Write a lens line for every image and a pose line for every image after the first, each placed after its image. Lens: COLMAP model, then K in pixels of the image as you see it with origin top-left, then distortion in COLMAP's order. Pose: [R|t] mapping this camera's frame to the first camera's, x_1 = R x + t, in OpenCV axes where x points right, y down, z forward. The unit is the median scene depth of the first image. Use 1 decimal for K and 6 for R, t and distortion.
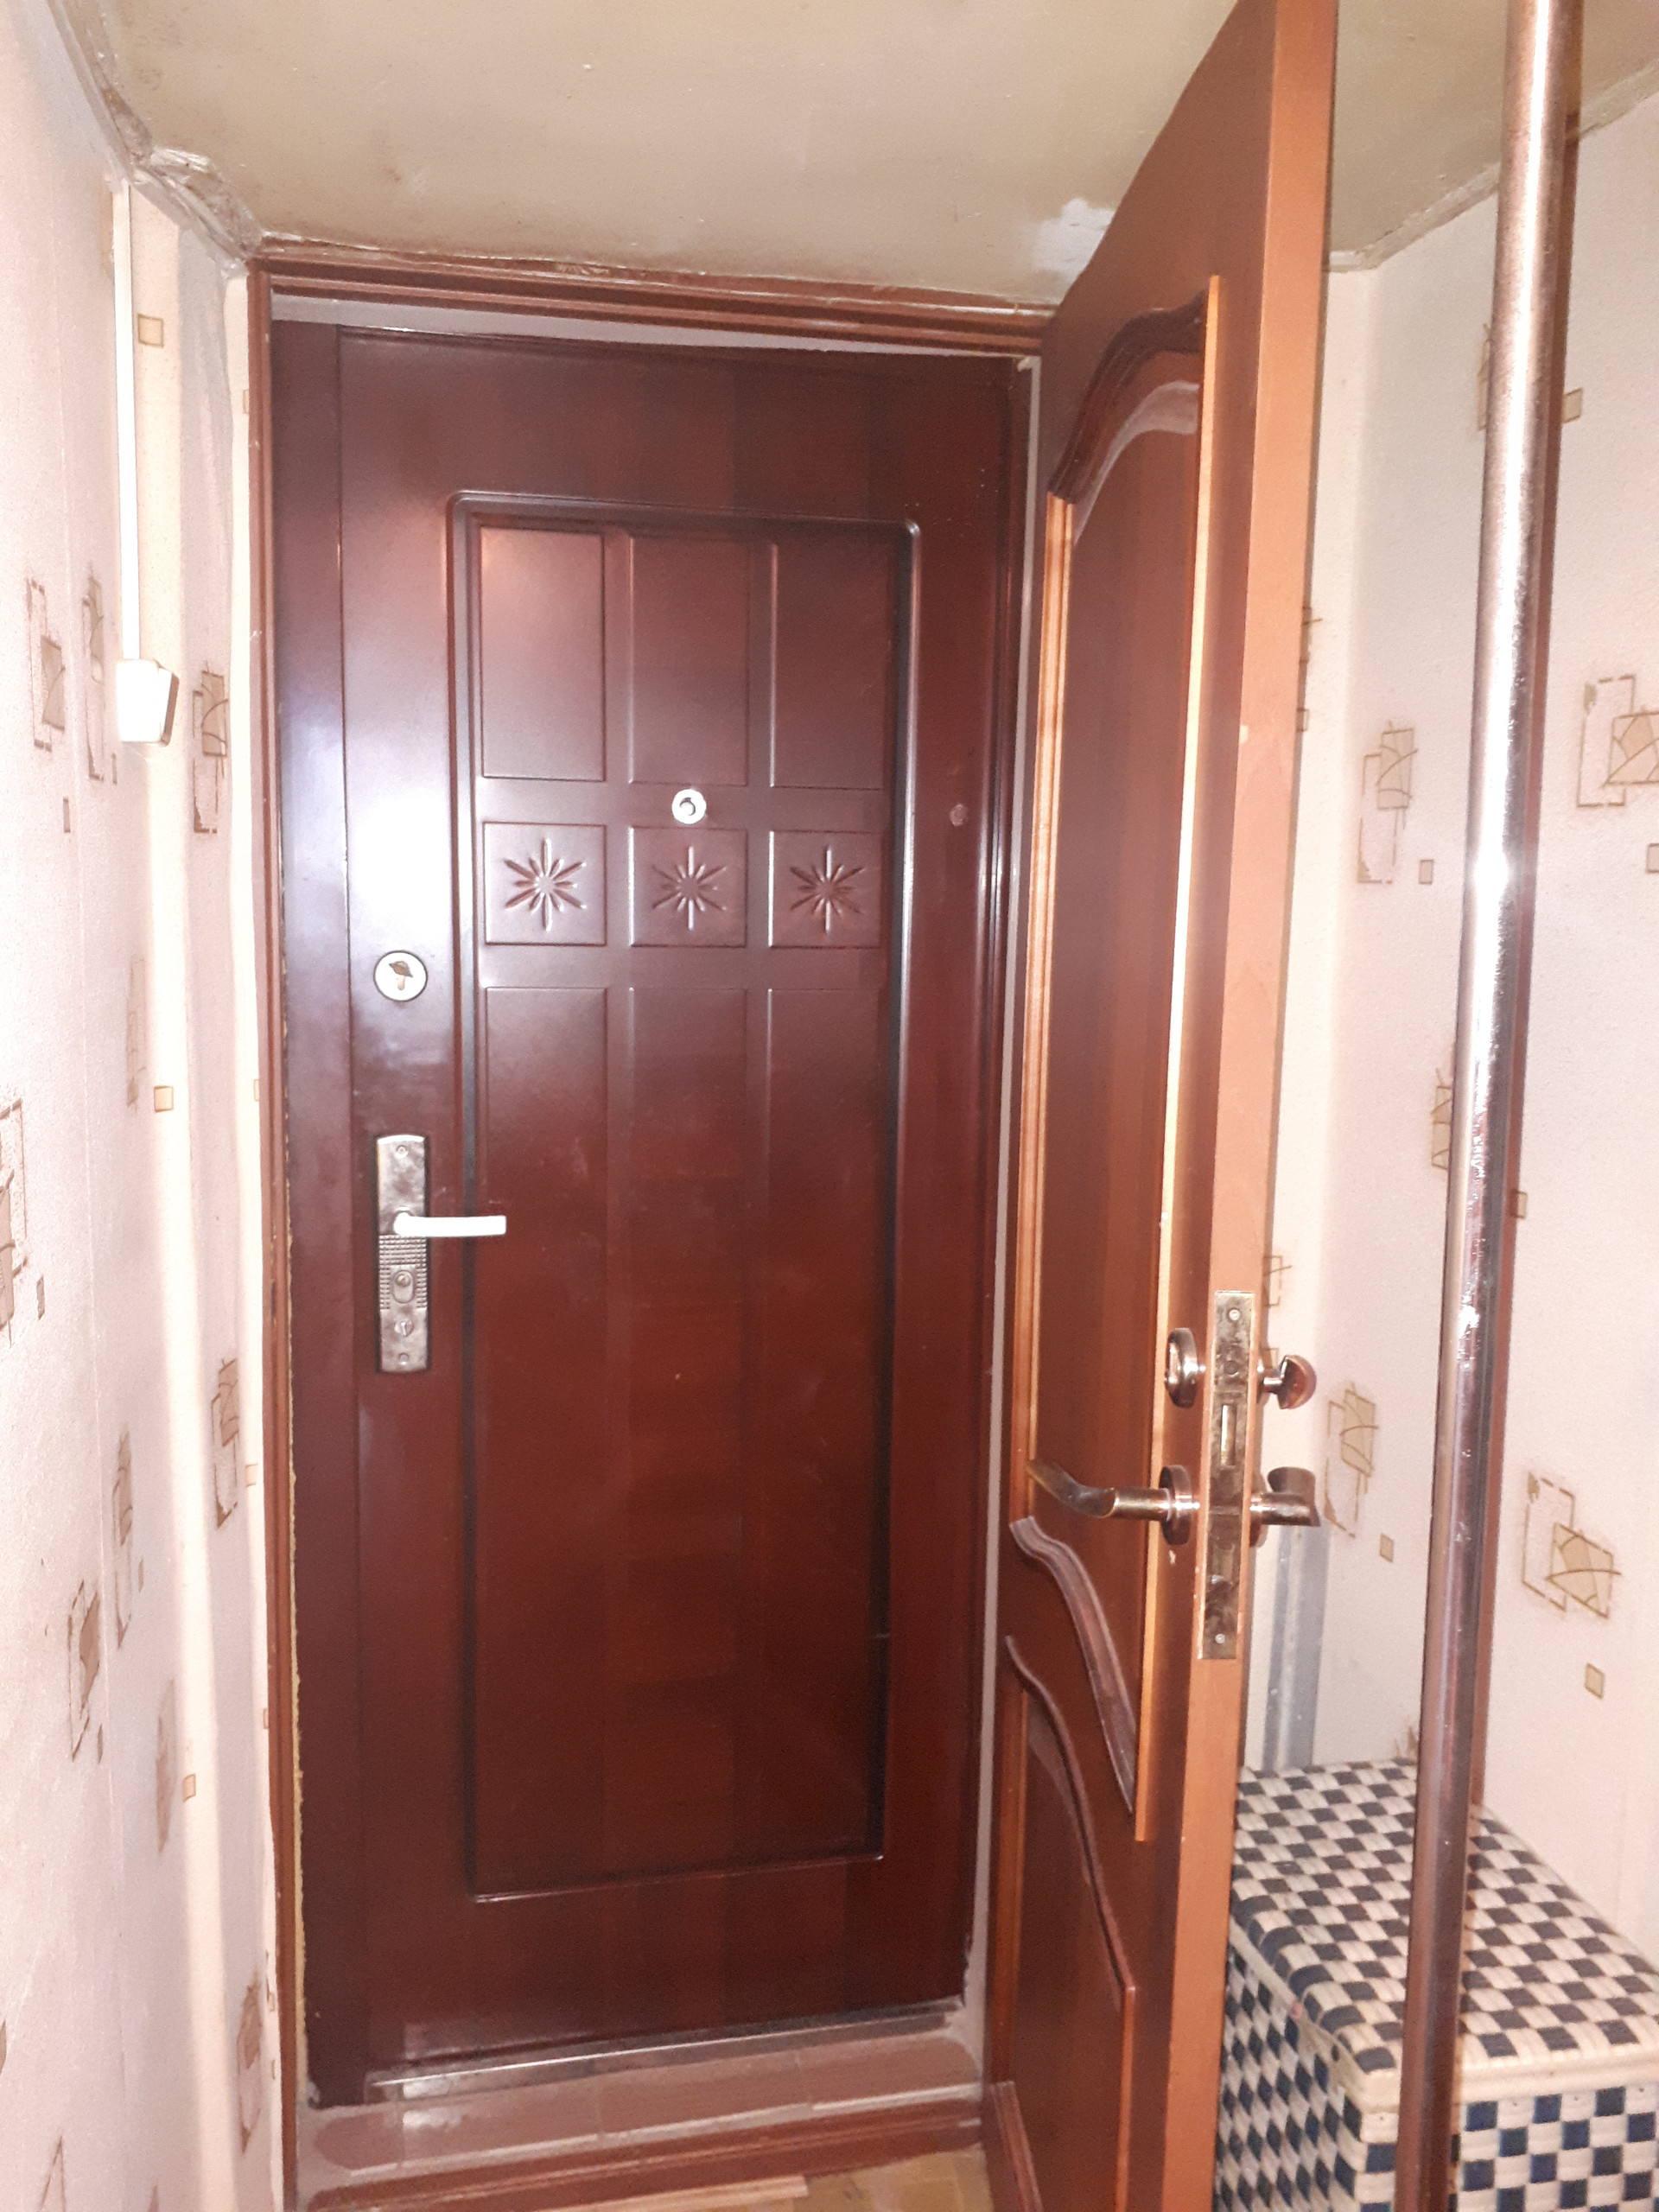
lens RADIAL K [[1721.1, 0, 829.5], [0, 1721.1, 1106.0], [0, 0, 1]] dist [0.001518, 0.010415]
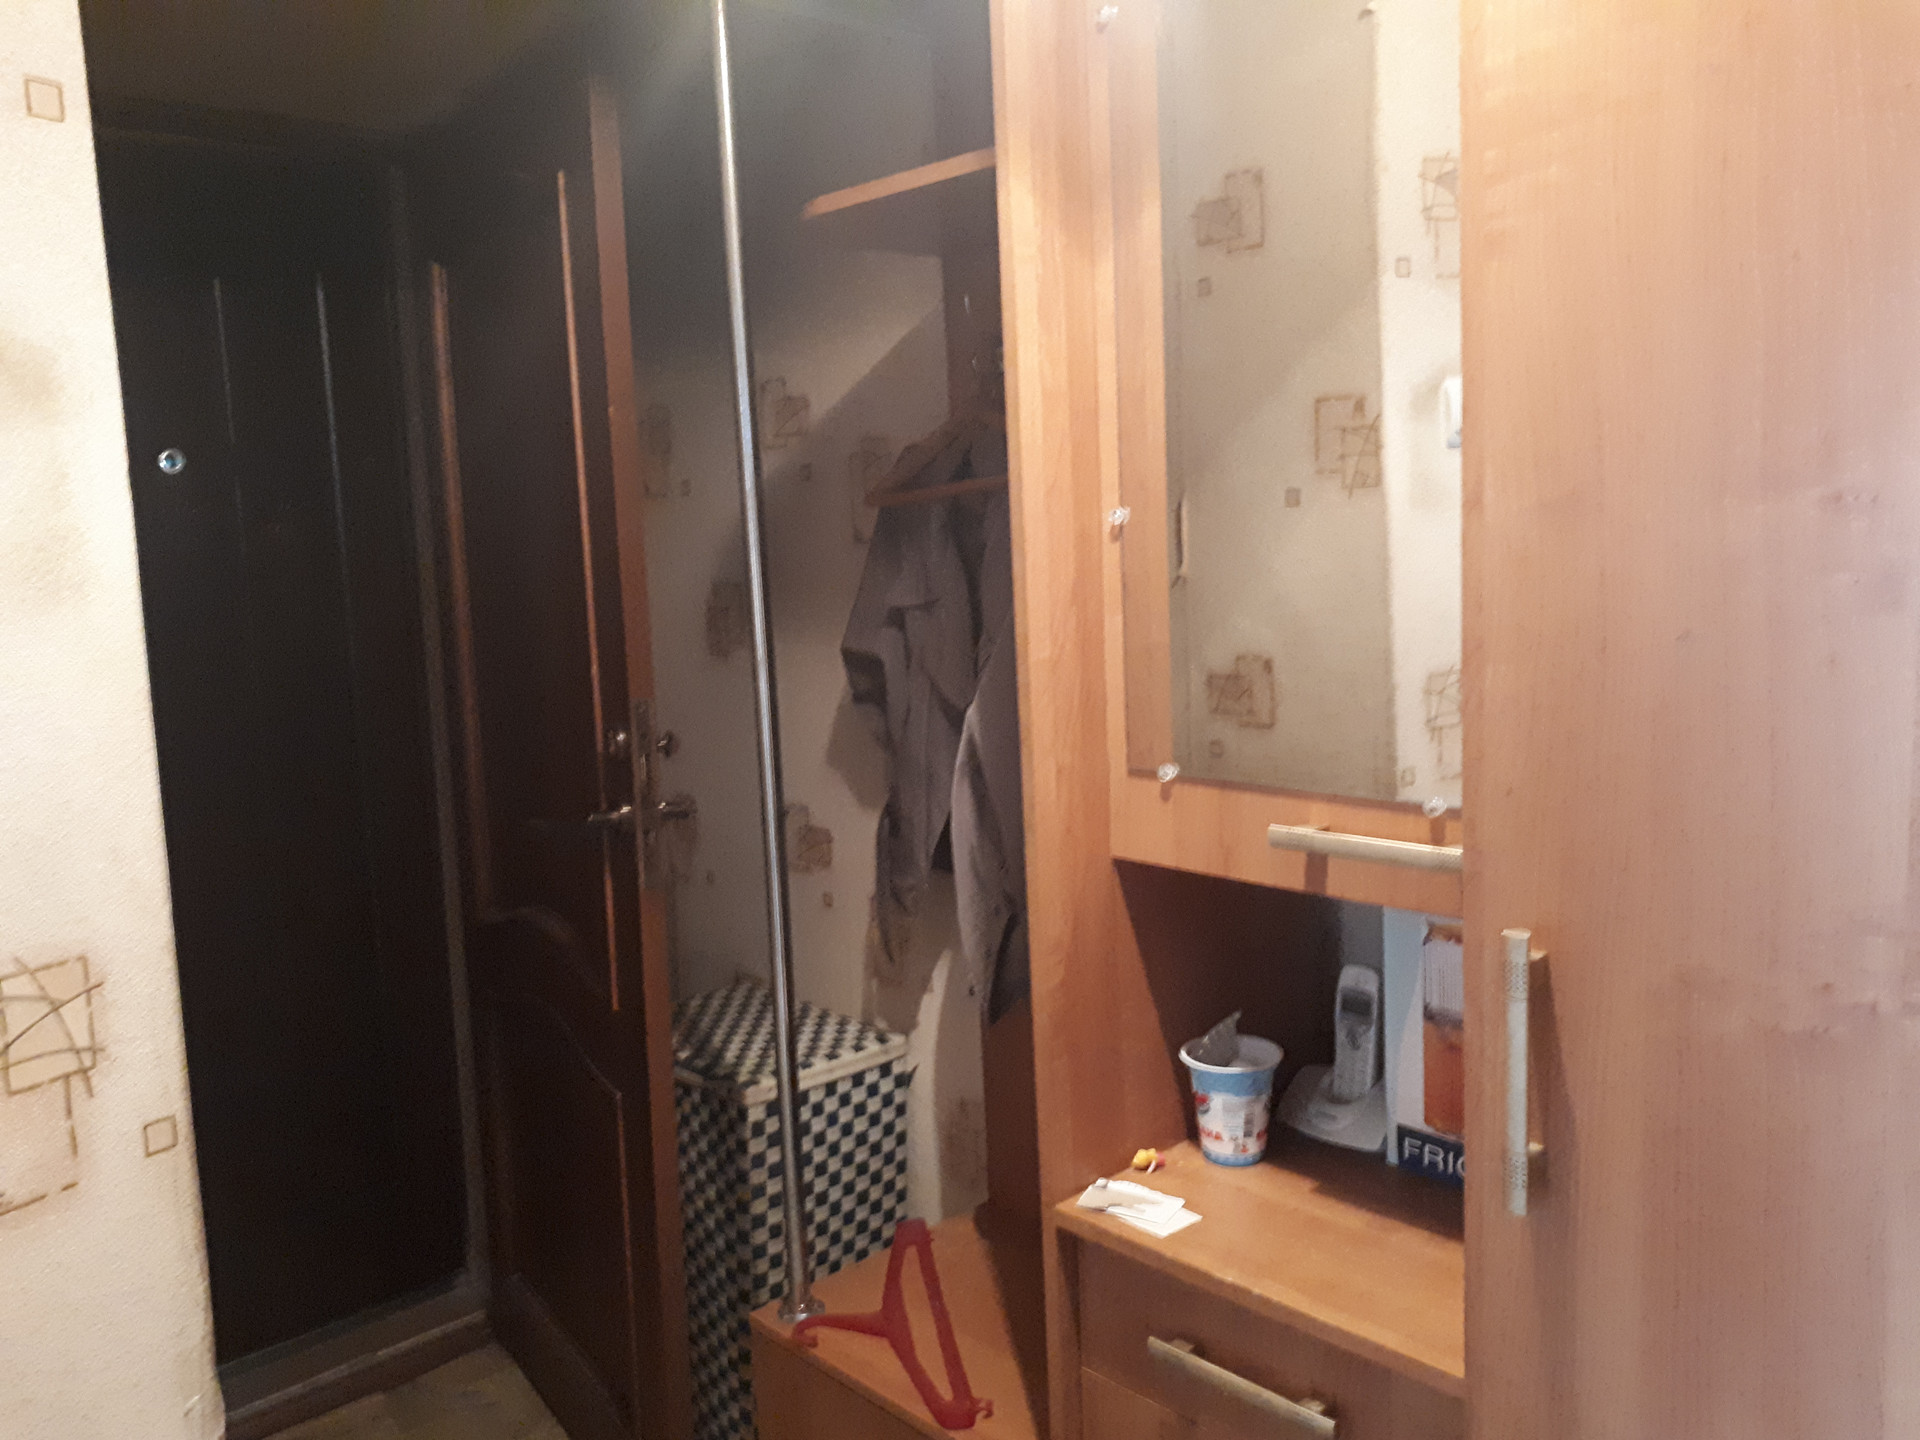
lens RADIAL K [[1510.9, 0, 960.0], [0, 1510.9, 720.0], [0, 0, 1]] dist [0.004030, 0.001793]
pose [[0.847899, -0.110367, 0.518542, -0.322227], [0.114370, 0.993139, 0.024369, 0.124530], [-0.517674, 0.038643, 0.854705, -0.599327]]
